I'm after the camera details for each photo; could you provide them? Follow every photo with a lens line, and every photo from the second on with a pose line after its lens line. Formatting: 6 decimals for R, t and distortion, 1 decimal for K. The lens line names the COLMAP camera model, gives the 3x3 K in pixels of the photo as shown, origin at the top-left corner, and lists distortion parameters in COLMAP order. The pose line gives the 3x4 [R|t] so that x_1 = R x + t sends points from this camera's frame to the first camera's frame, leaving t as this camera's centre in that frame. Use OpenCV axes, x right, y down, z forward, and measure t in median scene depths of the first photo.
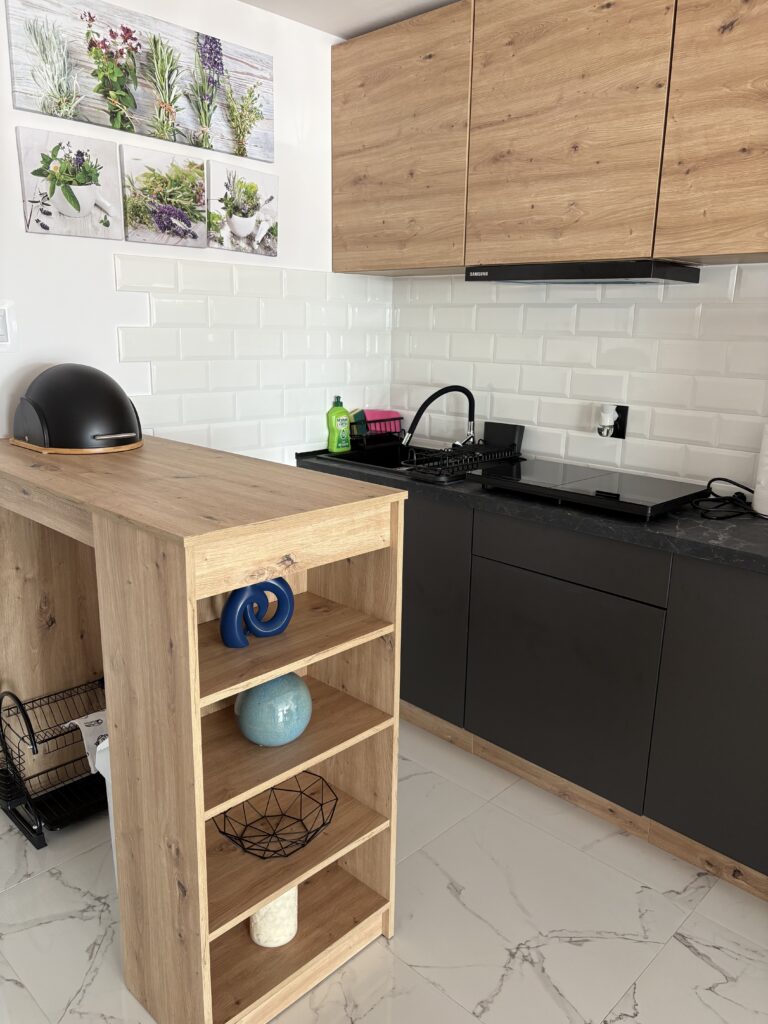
lens RADIAL K [[785.0, 0, 382.3], [0, 785.0, 511.5], [0, 0, 1]] dist [0.003947, 0.009056]
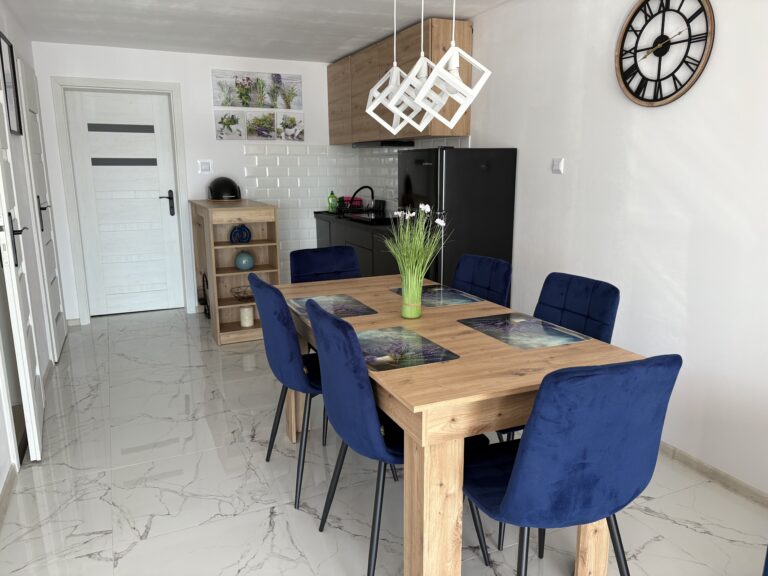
lens RADIAL K [[588.7, 0, 382.9], [0, 588.7, 286.0], [0, 0, 1]] dist [0.003947, 0.009056]
pose [[0.939205, 0.044103, -0.340513, 0.998893], [-0.055171, 0.998215, -0.022885, 0.265438], [0.338896, 0.040280, 0.939961, -1.010162]]
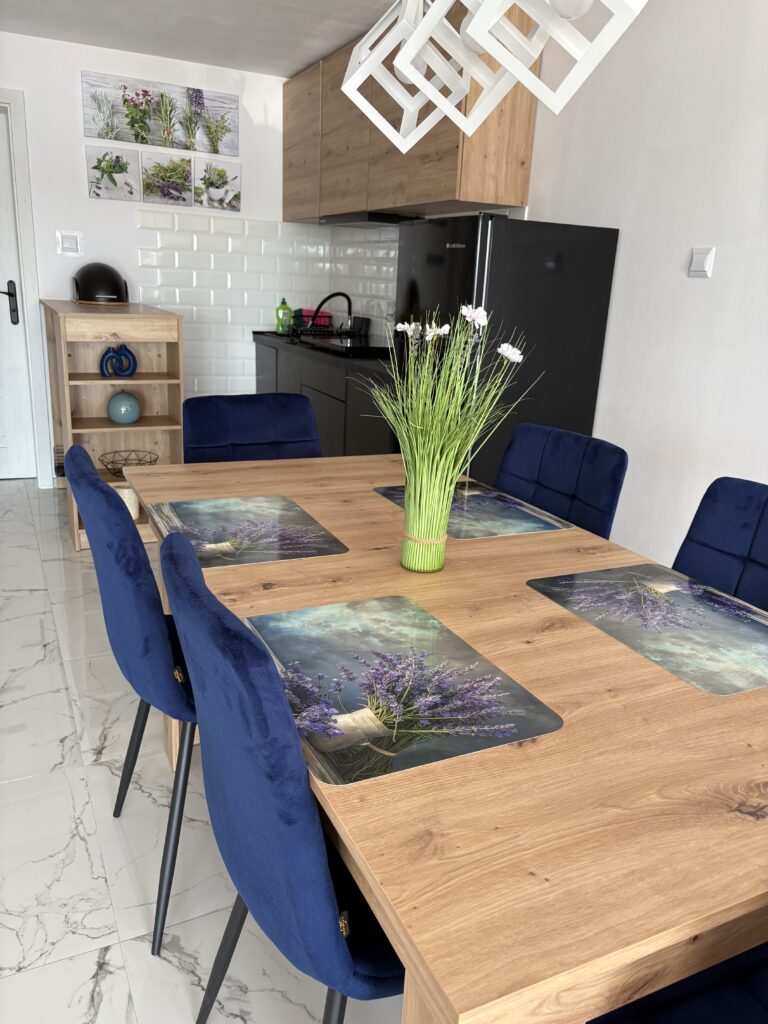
lens RADIAL K [[785.0, 0, 387.5], [0, 785.0, 514.4], [0, 0, 1]] dist [0.003947, 0.009056]
pose [[0.947621, 0.117947, -0.296821, 0.855840], [-0.104470, 0.992660, 0.060923, 0.220993], [0.301828, -0.026723, 0.952988, -0.633072]]
